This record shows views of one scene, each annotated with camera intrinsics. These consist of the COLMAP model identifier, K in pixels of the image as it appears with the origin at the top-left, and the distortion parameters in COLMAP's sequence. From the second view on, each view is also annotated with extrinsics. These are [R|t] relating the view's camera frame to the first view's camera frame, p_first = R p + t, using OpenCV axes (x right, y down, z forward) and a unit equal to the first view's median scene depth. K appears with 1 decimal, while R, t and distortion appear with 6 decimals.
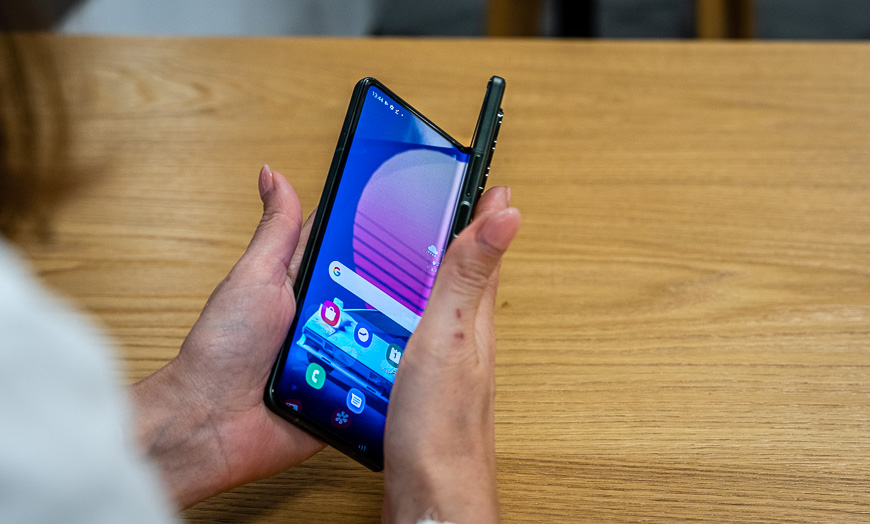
lens RADIAL K [[1739.9, 0, 435.0], [0, 1739.9, 262.0], [0, 0, 1]] dist [-0.066180, -0.077934]
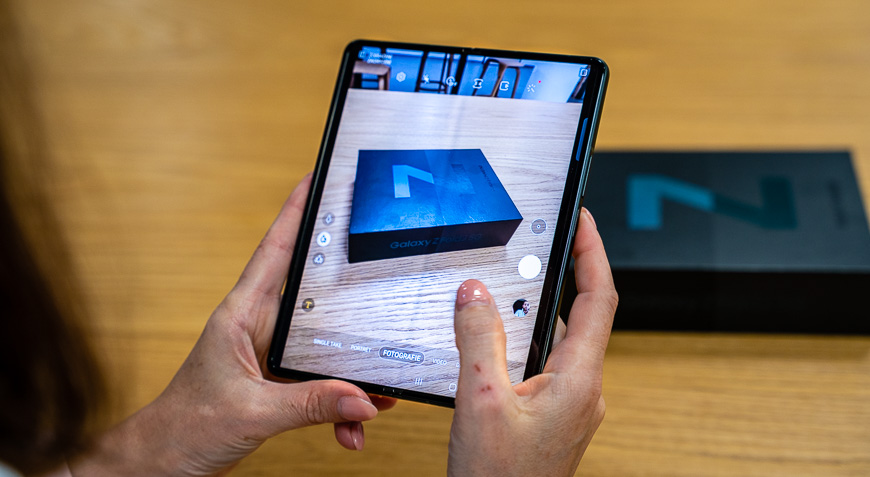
lens RADIAL K [[1726.8, 0, 435.0], [0, 1726.8, 238.5], [0, 0, 1]] dist [-0.056304, -0.150647]
pose [[0.999952, 0.008365, 0.005048, 0.345148], [-0.008497, 0.999606, 0.026751, 0.082397], [-0.004823, -0.026792, 0.999629, -2.886267]]
